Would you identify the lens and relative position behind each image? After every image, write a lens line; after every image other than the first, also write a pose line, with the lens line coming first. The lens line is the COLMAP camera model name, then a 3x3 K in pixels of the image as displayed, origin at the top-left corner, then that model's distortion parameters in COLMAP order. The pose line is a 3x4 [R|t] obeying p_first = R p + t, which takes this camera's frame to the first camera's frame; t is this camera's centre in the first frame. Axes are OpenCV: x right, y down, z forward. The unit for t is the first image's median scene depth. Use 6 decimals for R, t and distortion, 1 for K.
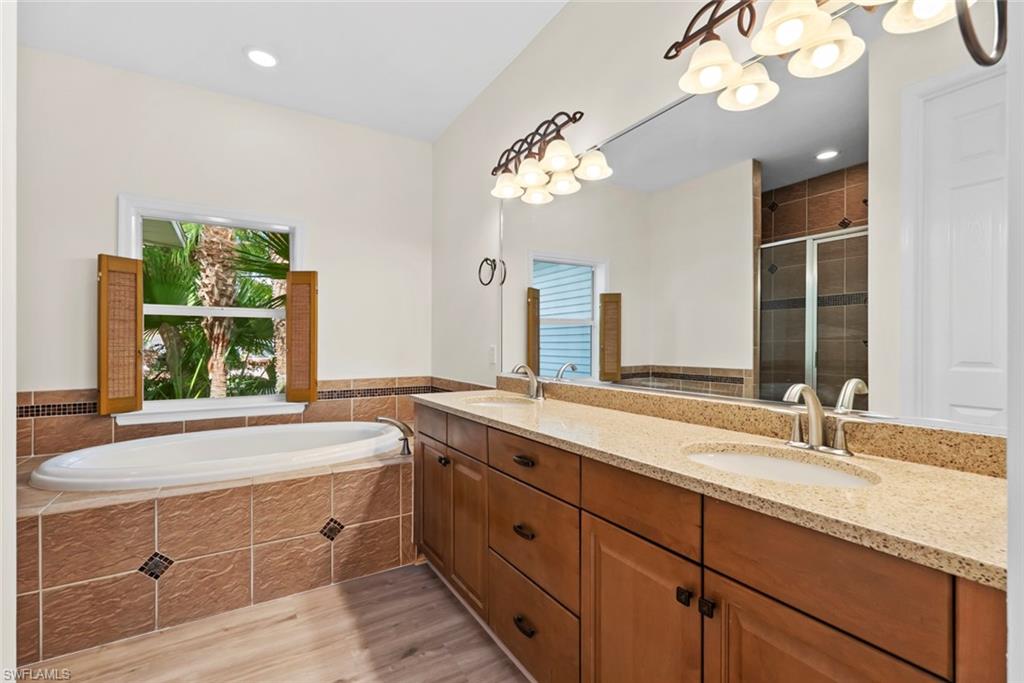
lens RADIAL K [[452.0, 0, 511.6], [0, 452.0, 342.6], [0, 0, 1]] dist [-0.005254, -0.000338]
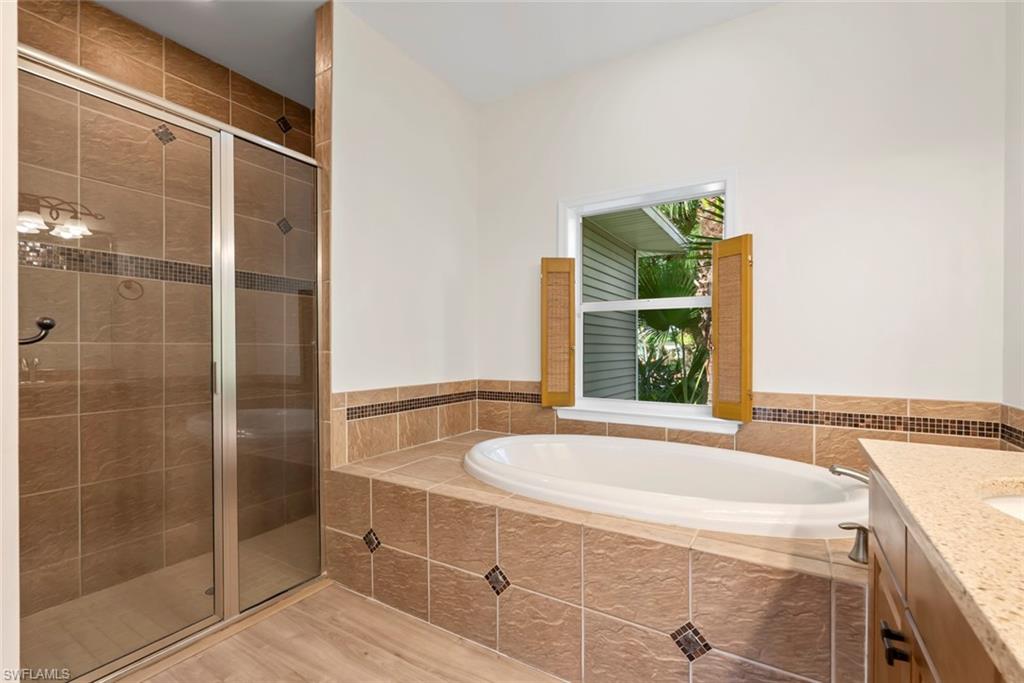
lens RADIAL K [[452.0, 0, 513.9], [0, 452.0, 348.9], [0, 0, 1]] dist [-0.005254, -0.000338]
pose [[0.451724, 0.001671, -0.892156, 0.027888], [-0.000244, 0.999998, 0.001749, 0.022729], [0.892158, -0.000573, 0.451724, 0.490550]]
